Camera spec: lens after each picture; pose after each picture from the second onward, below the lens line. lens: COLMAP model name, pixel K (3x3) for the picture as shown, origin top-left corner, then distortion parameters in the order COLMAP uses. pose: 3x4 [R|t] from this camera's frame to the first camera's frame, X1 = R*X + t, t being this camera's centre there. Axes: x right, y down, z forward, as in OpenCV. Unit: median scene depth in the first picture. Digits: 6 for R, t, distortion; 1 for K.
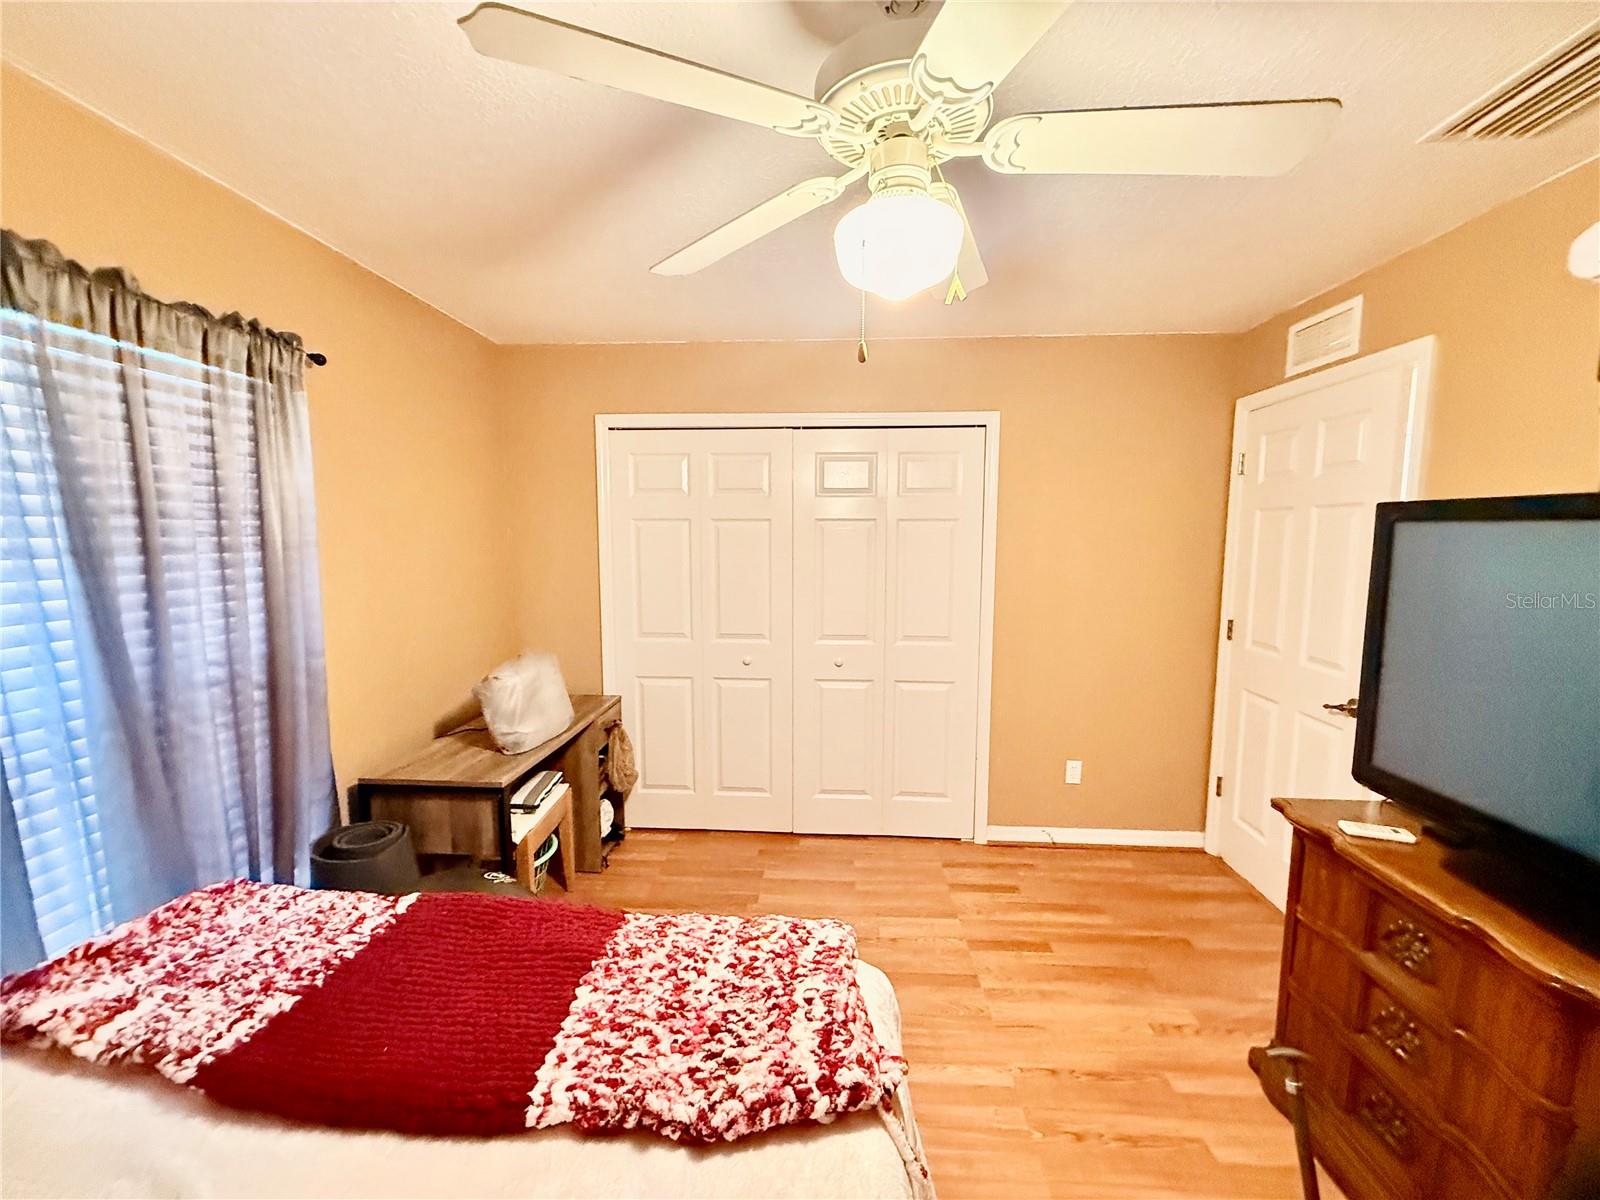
lens RADIAL K [[654.8, 0, 799.7], [0, 654.8, 609.1], [0, 0, 1]] dist [0.003538, 0.000900]
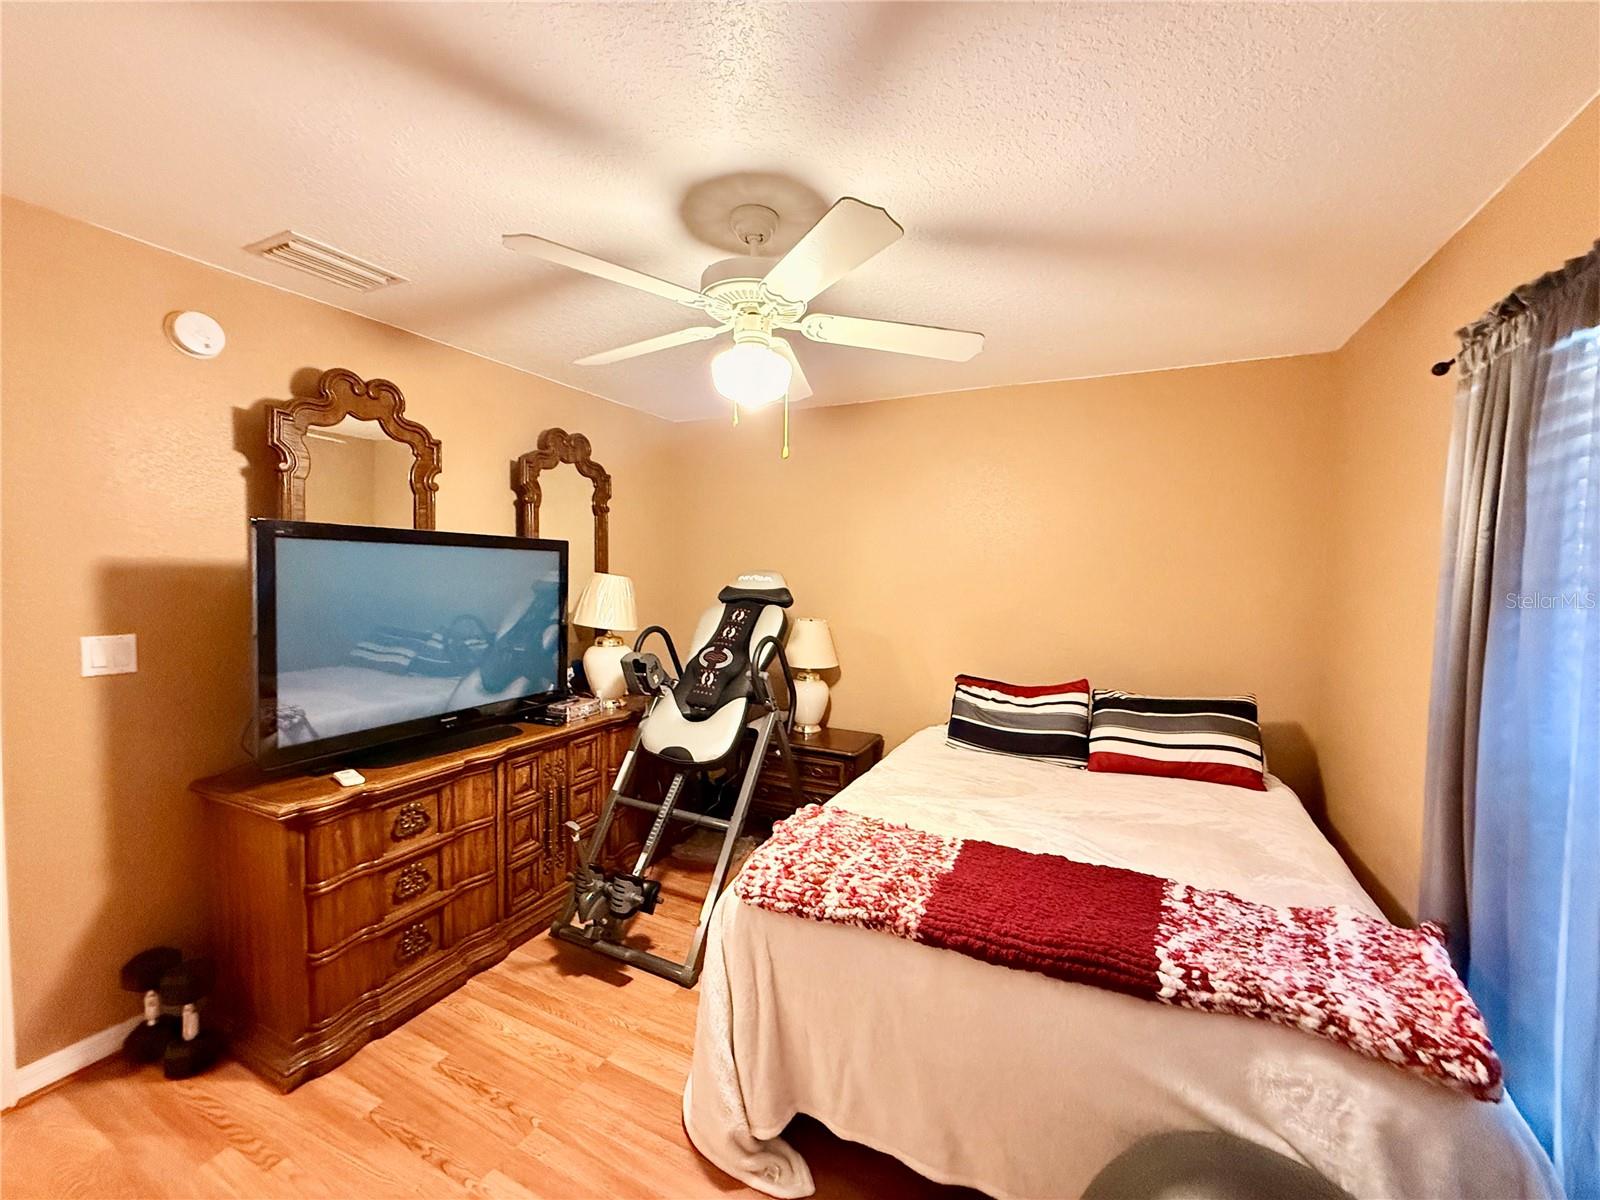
lens RADIAL K [[654.8, 0, 795.7], [0, 654.8, 597.9], [0, 0, 1]] dist [0.003538, 0.000900]
pose [[-0.921614, -0.033896, 0.386625, -0.540829], [0.028178, 0.987706, 0.153763, -0.234815], [-0.387083, 0.152605, -0.909329, 2.286558]]
